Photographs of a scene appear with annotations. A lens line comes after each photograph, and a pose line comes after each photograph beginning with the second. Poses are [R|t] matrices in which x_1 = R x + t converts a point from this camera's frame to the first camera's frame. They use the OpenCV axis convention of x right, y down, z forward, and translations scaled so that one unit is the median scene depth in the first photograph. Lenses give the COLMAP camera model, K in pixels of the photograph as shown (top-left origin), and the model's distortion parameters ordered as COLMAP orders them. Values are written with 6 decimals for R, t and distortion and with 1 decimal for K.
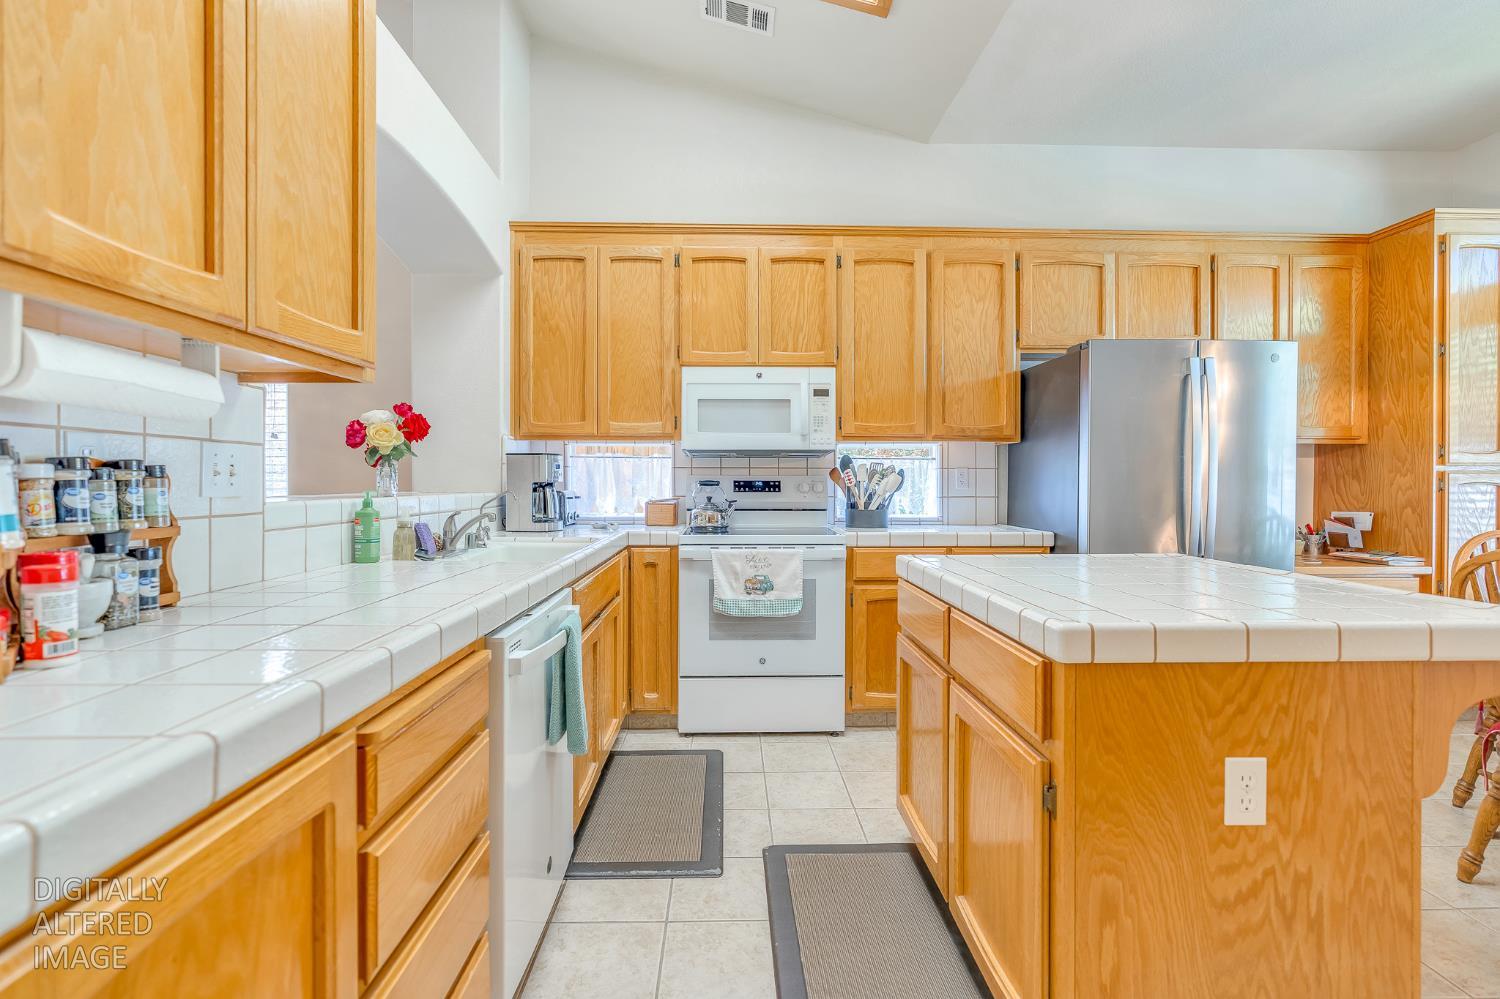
lens RADIAL K [[670.3, 0, 749.2], [0, 670.3, 488.3], [0, 0, 1]] dist [-0.014553, 0.007553]
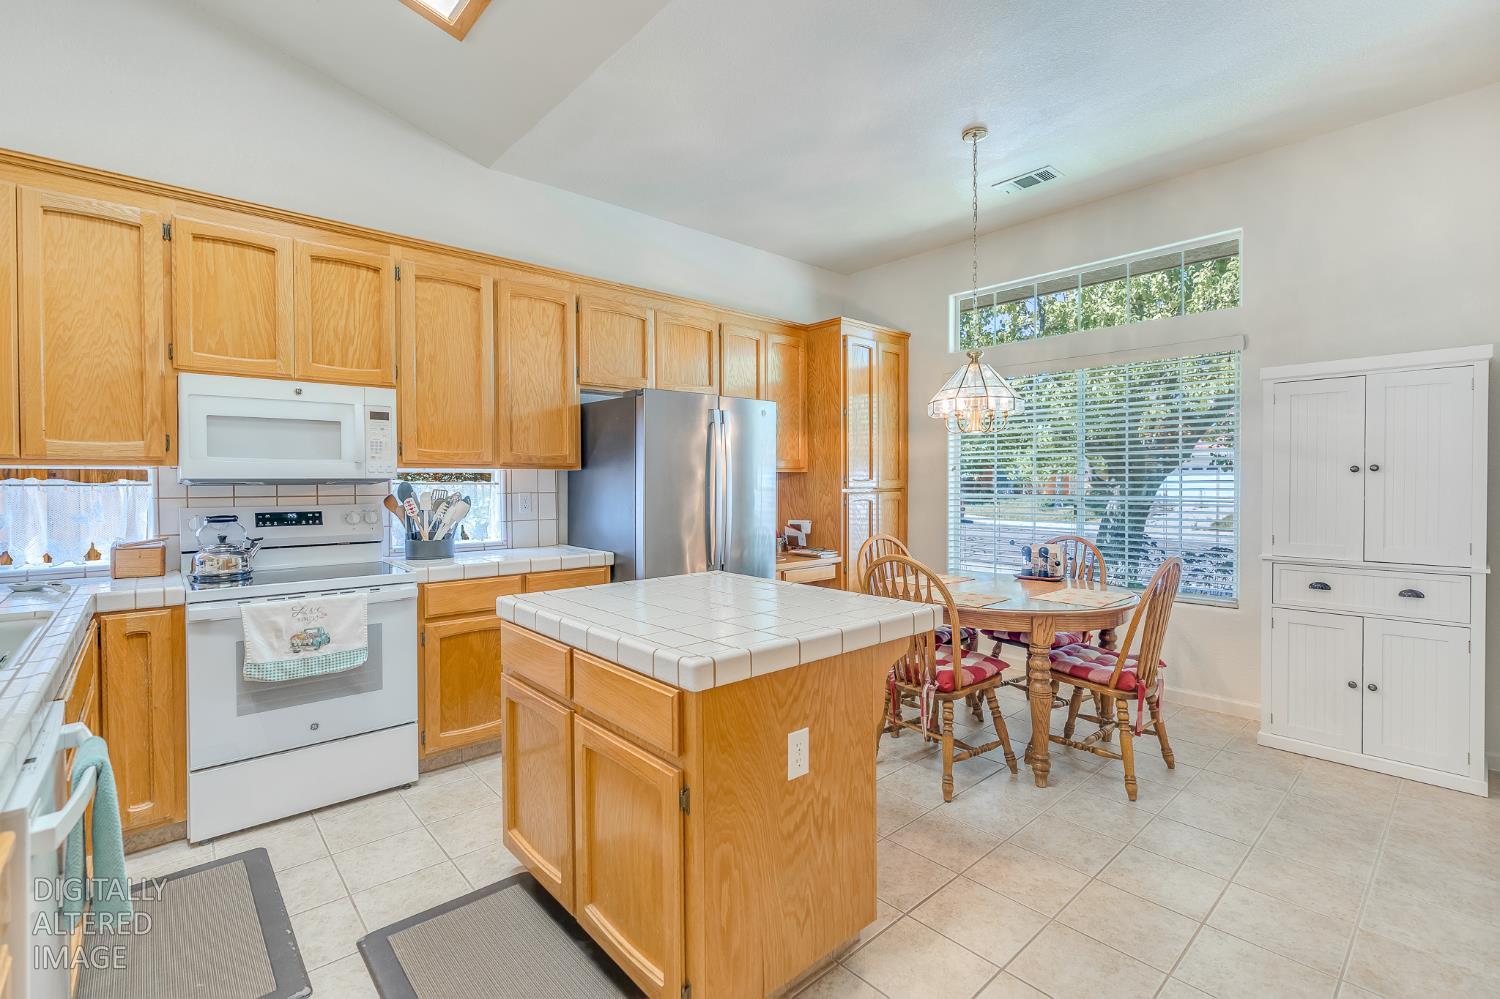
lens RADIAL K [[670.3, 0, 749.2], [0, 670.3, 488.3], [0, 0, 1]] dist [-0.014553, 0.007553]
pose [[0.765944, -0.011476, 0.642805, -0.090904], [0.009022, 0.999934, 0.007101, -0.045769], [-0.642844, 0.000360, 0.765997, -0.016337]]
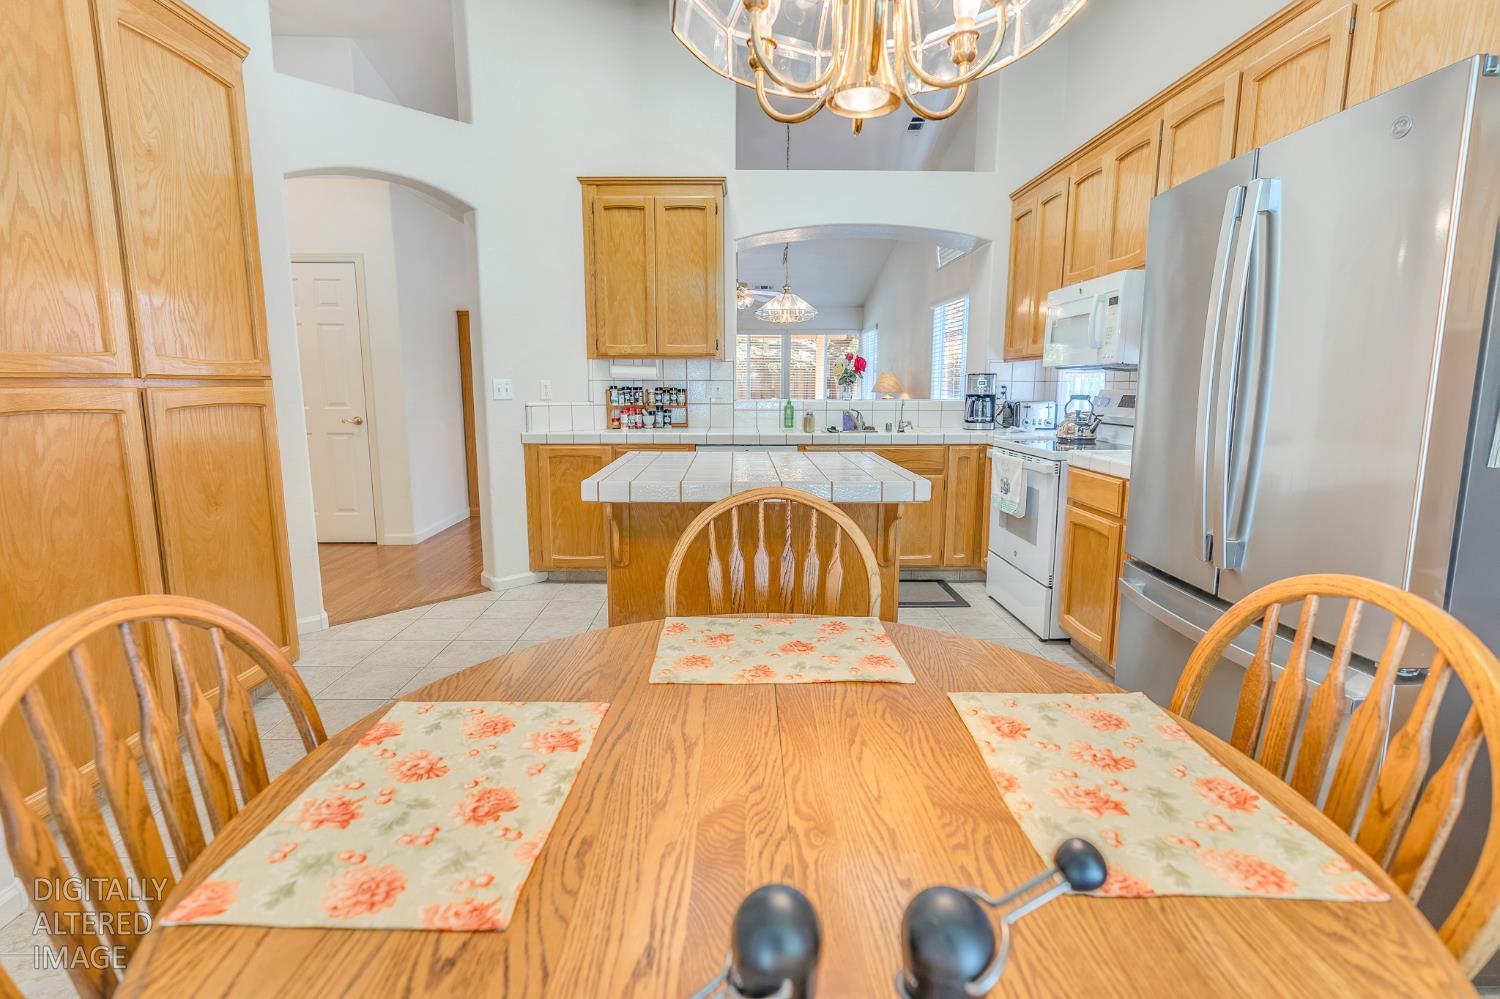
lens RADIAL K [[695.1, 0, 749.2], [0, 695.1, 479.8], [0, 0, 1]] dist [0.000889, 0.000247]
pose [[-0.015936, 0.138363, -0.990253, 1.085989], [-0.009673, 0.990311, 0.138527, -0.026103], [0.999826, 0.011786, -0.014443, 0.509360]]
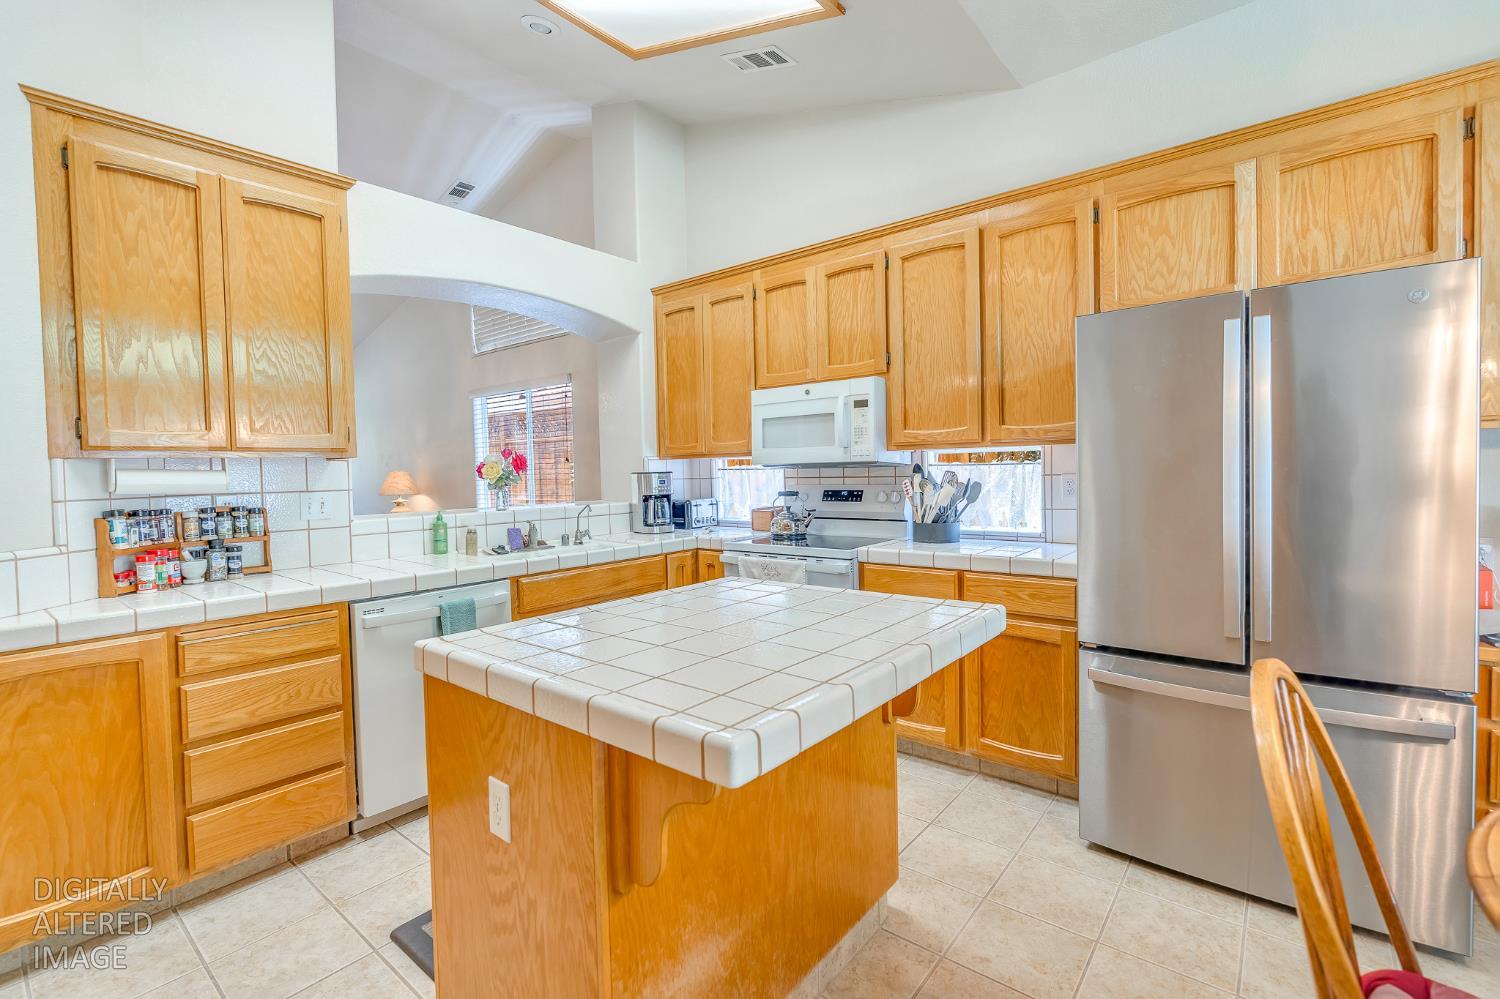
lens RADIAL K [[676.0, 0, 747.2], [0, 676.0, 484.7], [0, 0, 1]] dist [-0.004339, 0.000841]
pose [[0.751901, -0.001733, -0.659274, 0.629441], [0.016722, 0.999725, 0.016442, -0.042456], [0.659064, -0.023387, 0.751723, 0.139303]]
